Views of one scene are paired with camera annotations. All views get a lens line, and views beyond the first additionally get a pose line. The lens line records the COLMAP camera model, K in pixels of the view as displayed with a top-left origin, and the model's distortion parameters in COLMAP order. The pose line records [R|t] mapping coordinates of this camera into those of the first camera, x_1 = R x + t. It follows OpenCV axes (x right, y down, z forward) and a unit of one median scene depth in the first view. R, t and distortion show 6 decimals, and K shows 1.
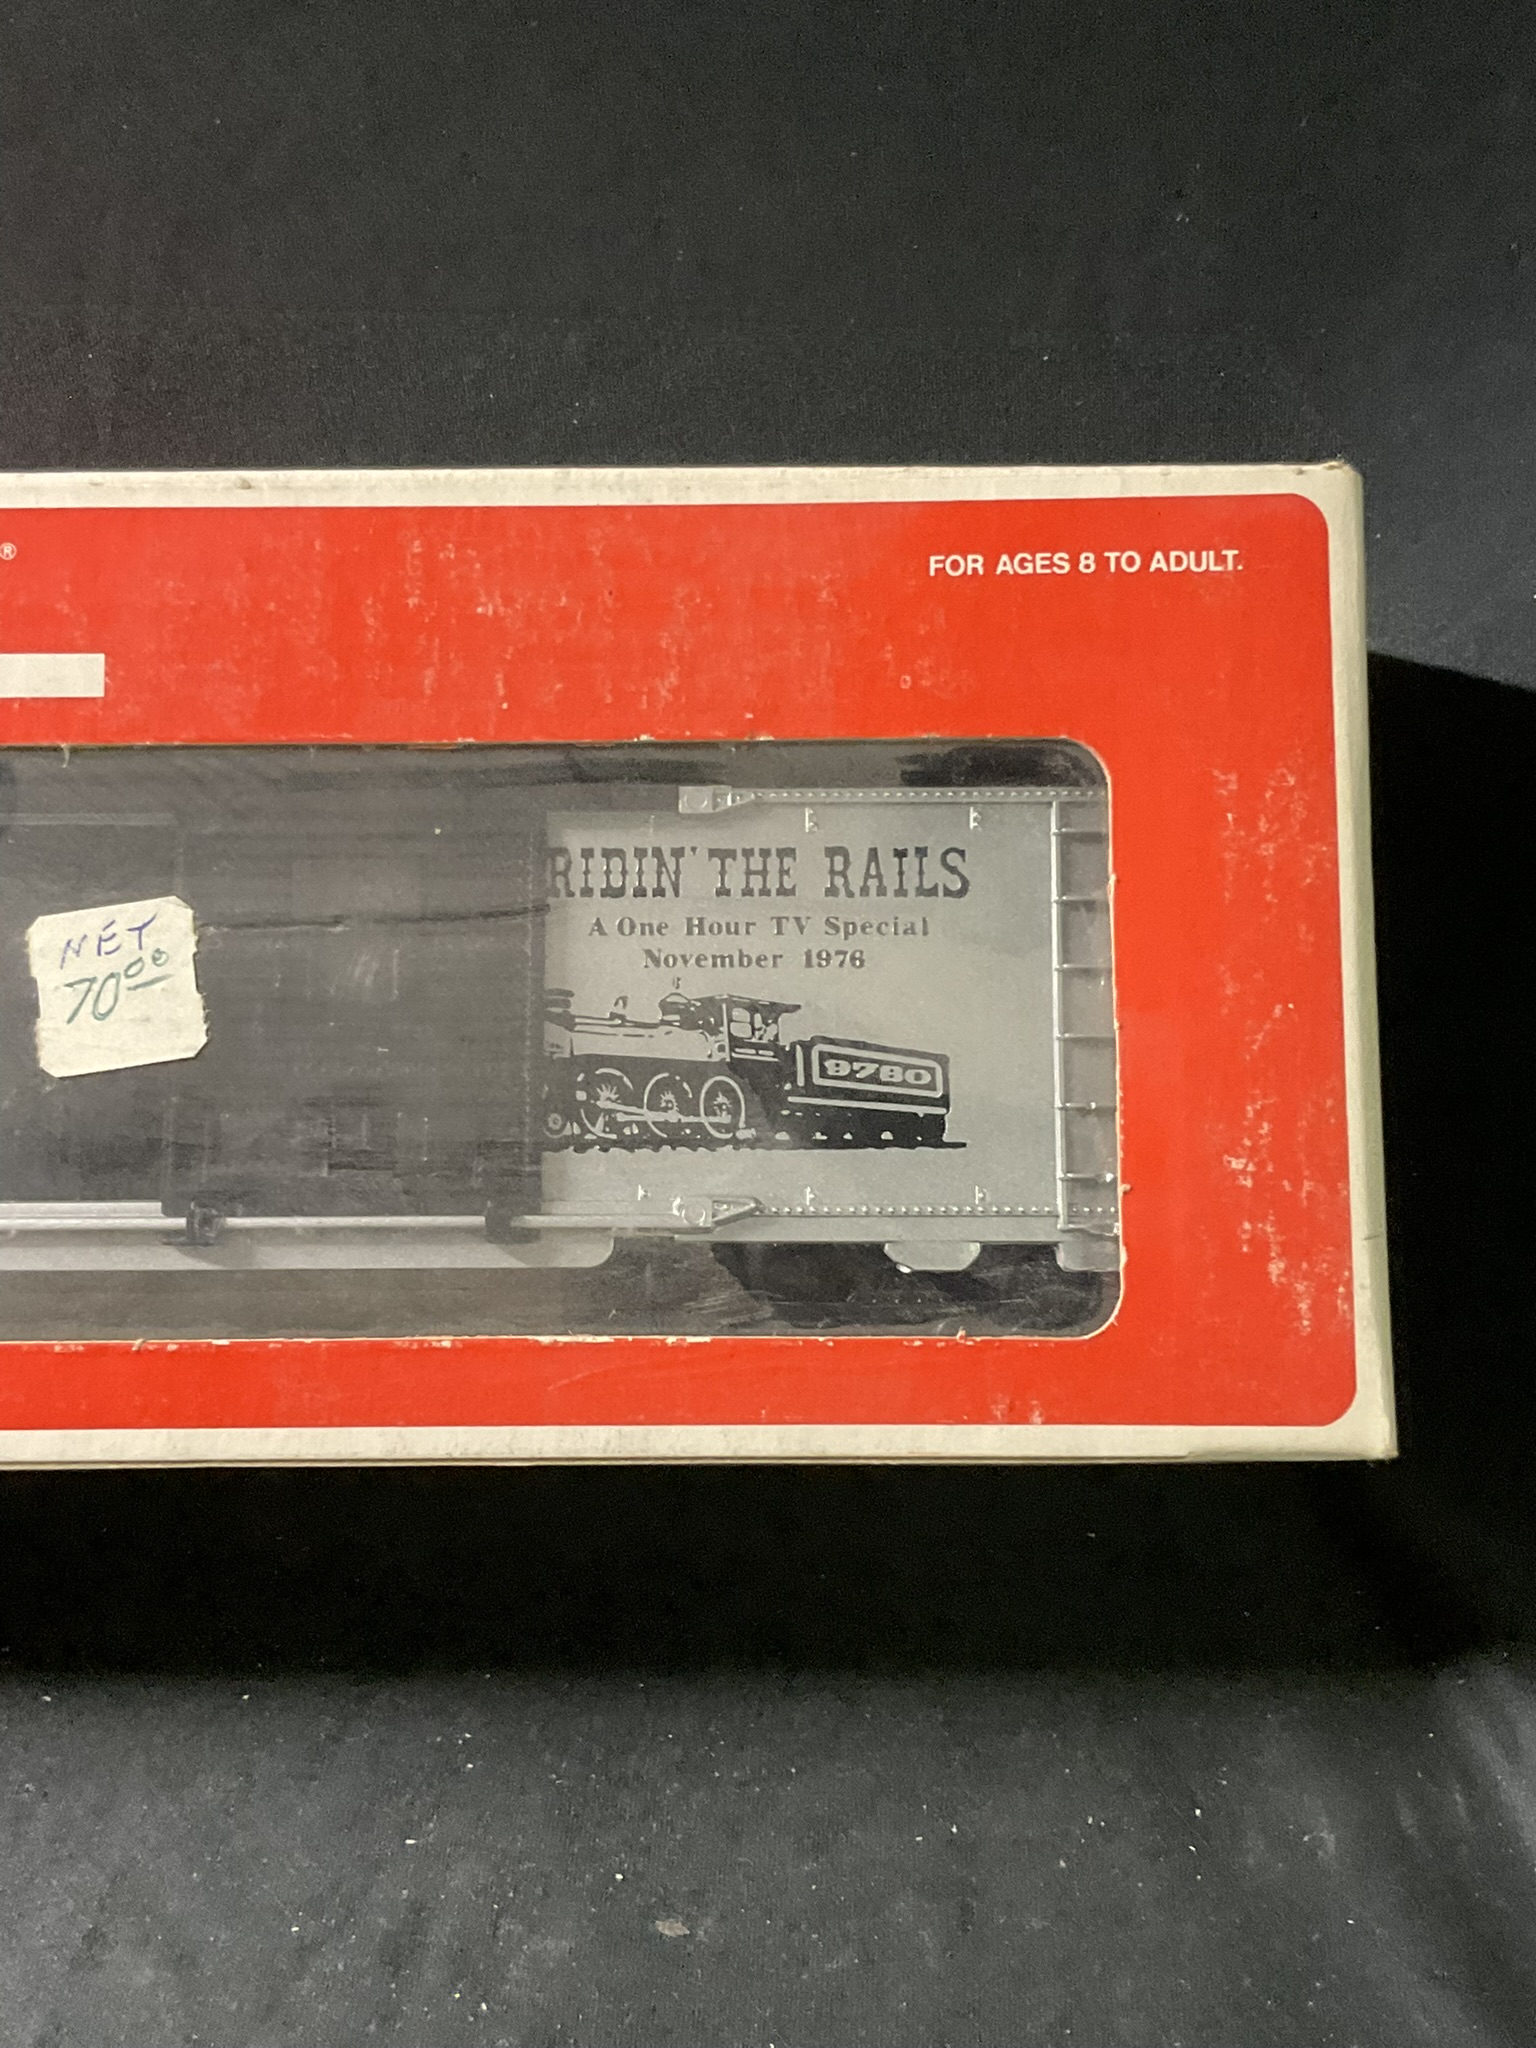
lens RADIAL K [[2425.5, 0, 768.0], [0, 2425.5, 1024.0], [0, 0, 1]] dist [0.025586, 0.012903]
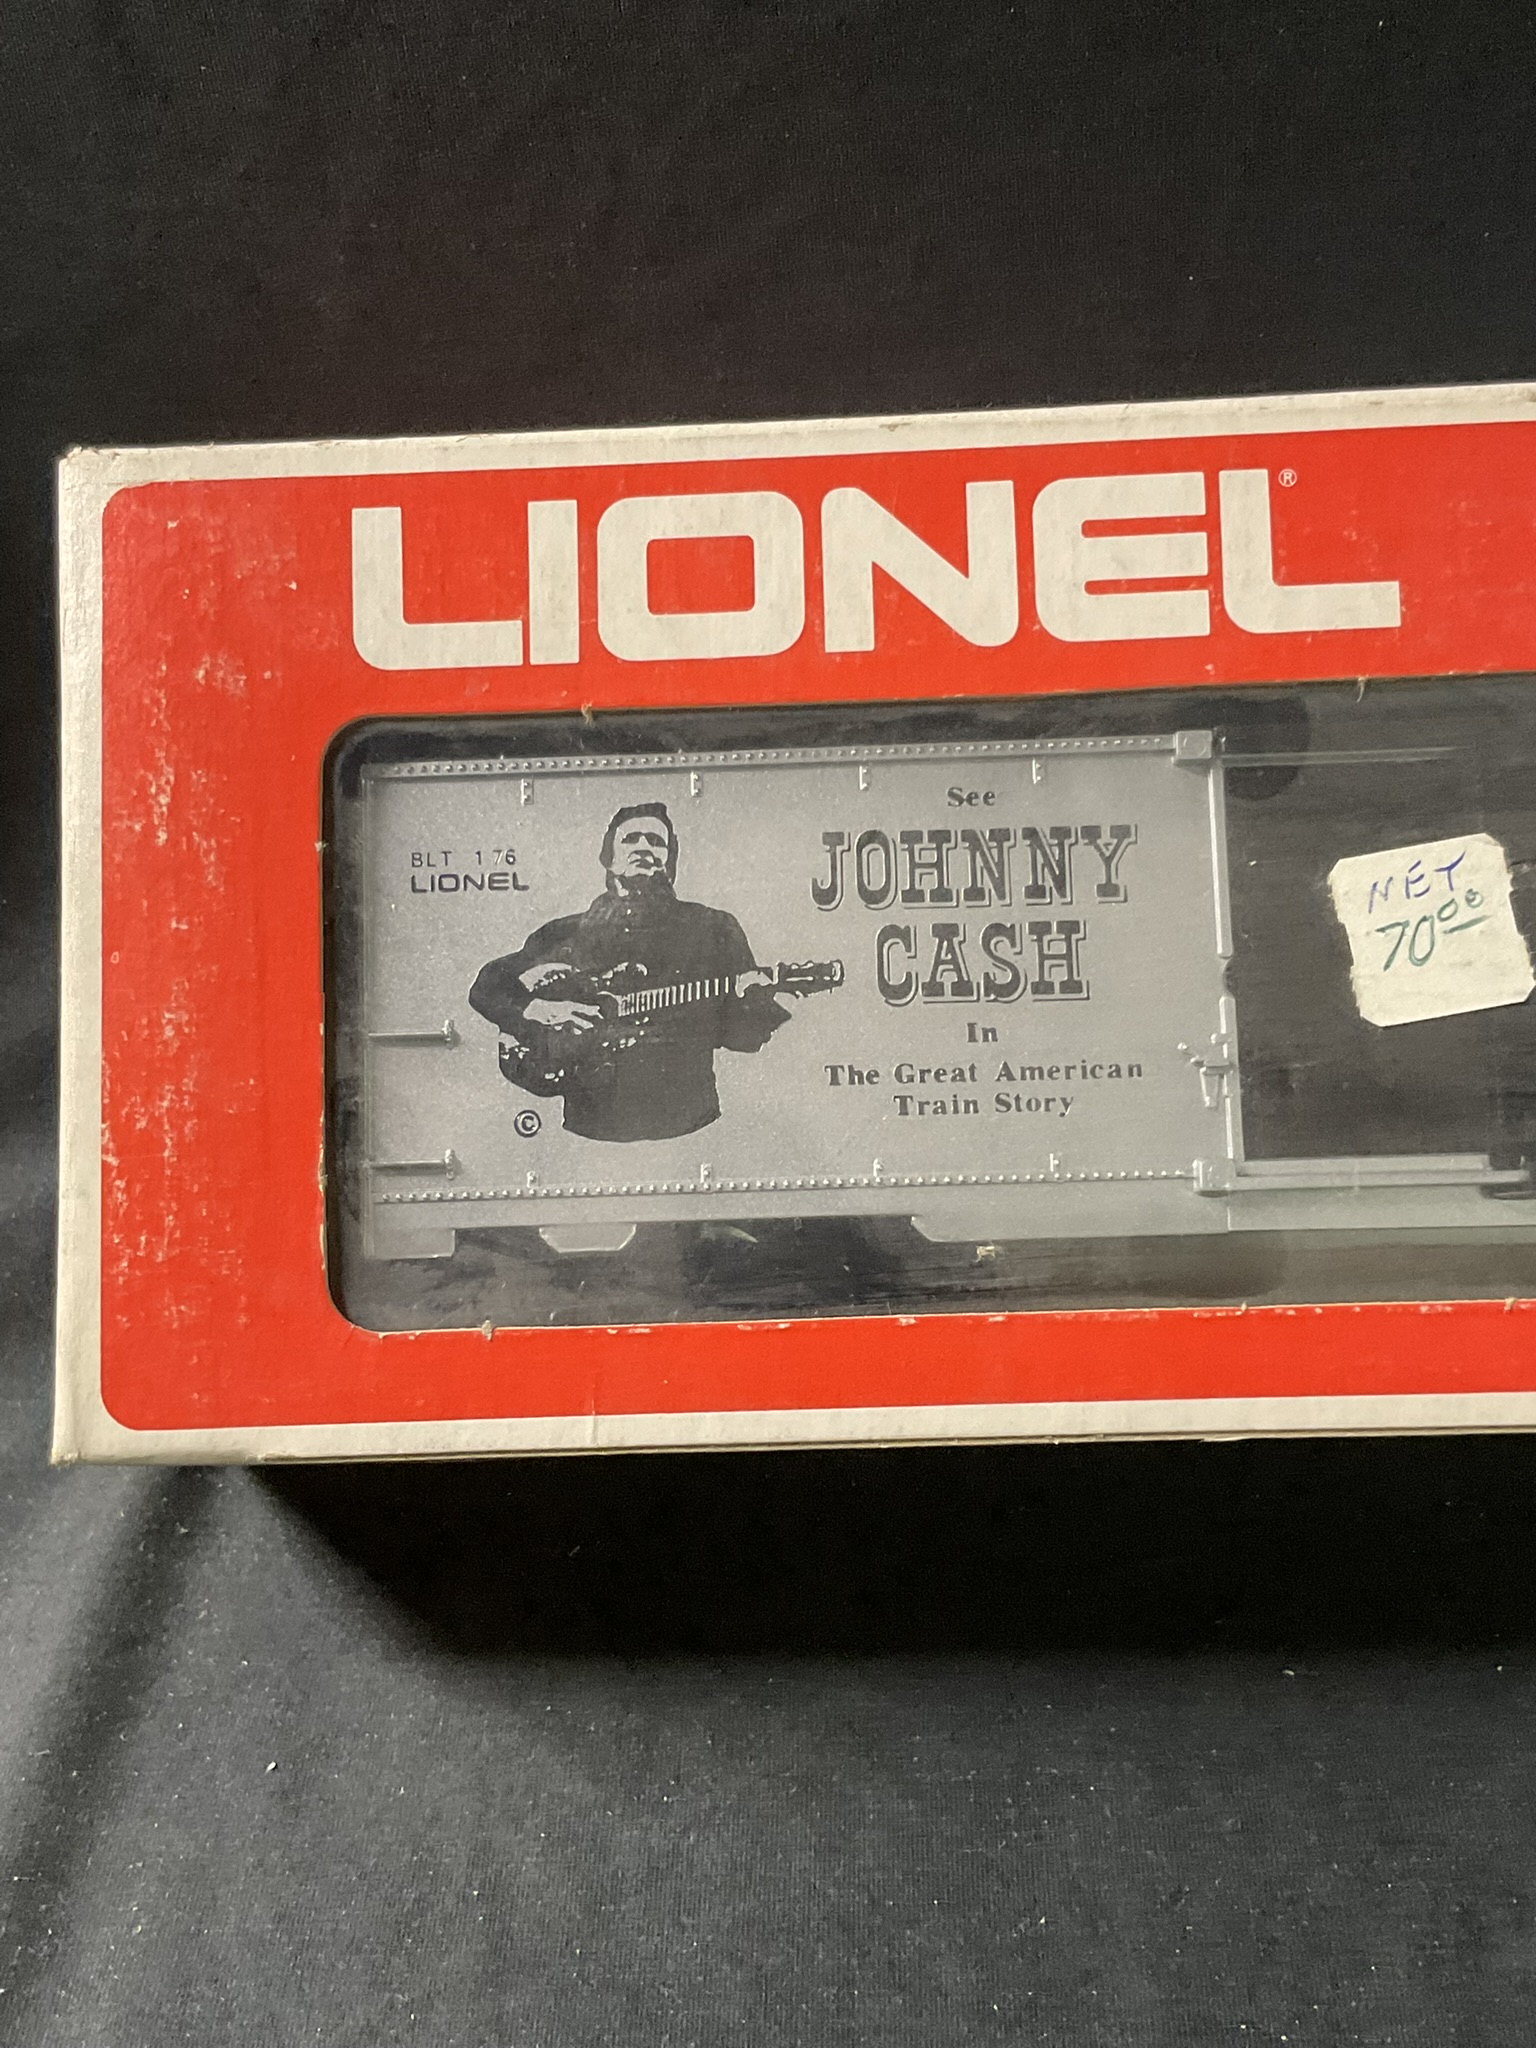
lens RADIAL K [[2522.3, 0, 768.0], [0, 2522.3, 1024.0], [0, 0, 1]] dist [0.028448, 0.028241]
pose [[0.999031, -0.026808, -0.034909, -0.492726], [0.027232, 0.999560, 0.011724, 0.002659], [0.034580, -0.012663, 0.999322, 0.000221]]
